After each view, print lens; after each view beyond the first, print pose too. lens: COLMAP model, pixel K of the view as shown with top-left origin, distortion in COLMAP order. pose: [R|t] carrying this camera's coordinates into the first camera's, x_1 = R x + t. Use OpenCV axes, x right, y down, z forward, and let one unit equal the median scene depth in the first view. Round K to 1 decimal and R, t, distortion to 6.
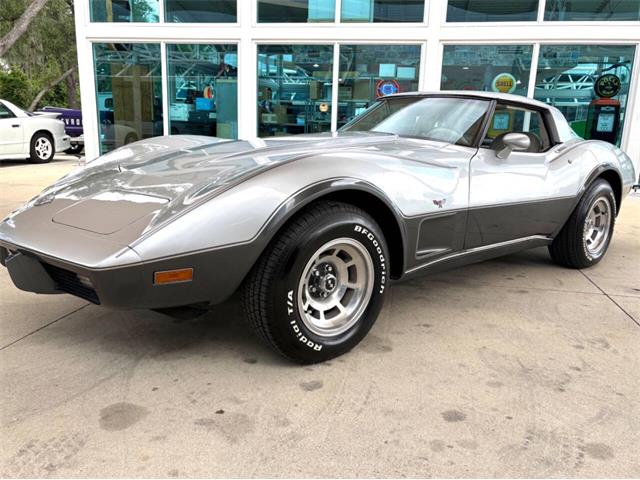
lens RADIAL K [[474.4, 0, 309.8], [0, 474.4, 230.0], [0, 0, 1]] dist [0.057172, -0.057257]
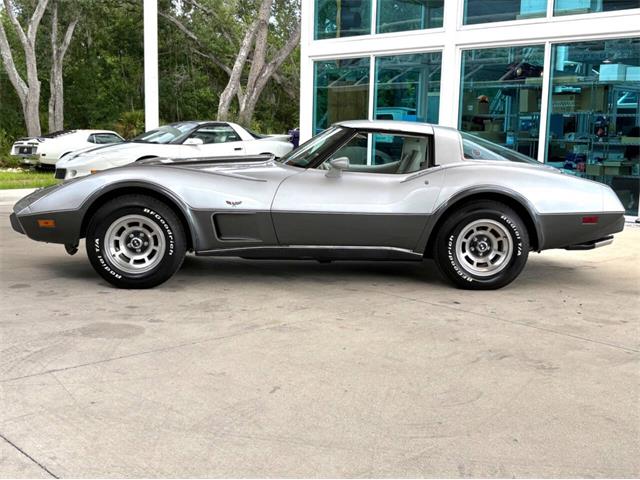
lens RADIAL K [[748.7, 0, 320.0], [0, 748.7, 240.0], [0, 0, 1]] dist [0.131441, -0.430403]
pose [[0.821995, 0.064621, -0.565817, 0.514276], [-0.114267, 0.992051, -0.052703, 0.041362], [0.557914, 0.107976, 0.822845, -0.207112]]
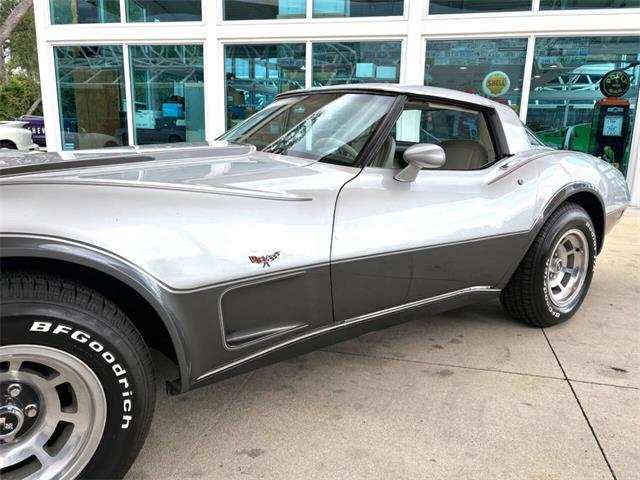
lens RADIAL K [[474.4, 0, 309.8], [0, 474.4, 230.0], [0, 0, 1]] dist [0.057172, -0.057257]
pose [[0.999199, -0.002471, -0.039949, 0.102323], [0.001989, 0.999925, -0.012095, -0.025143], [0.039976, 0.012006, 0.999129, 0.111845]]
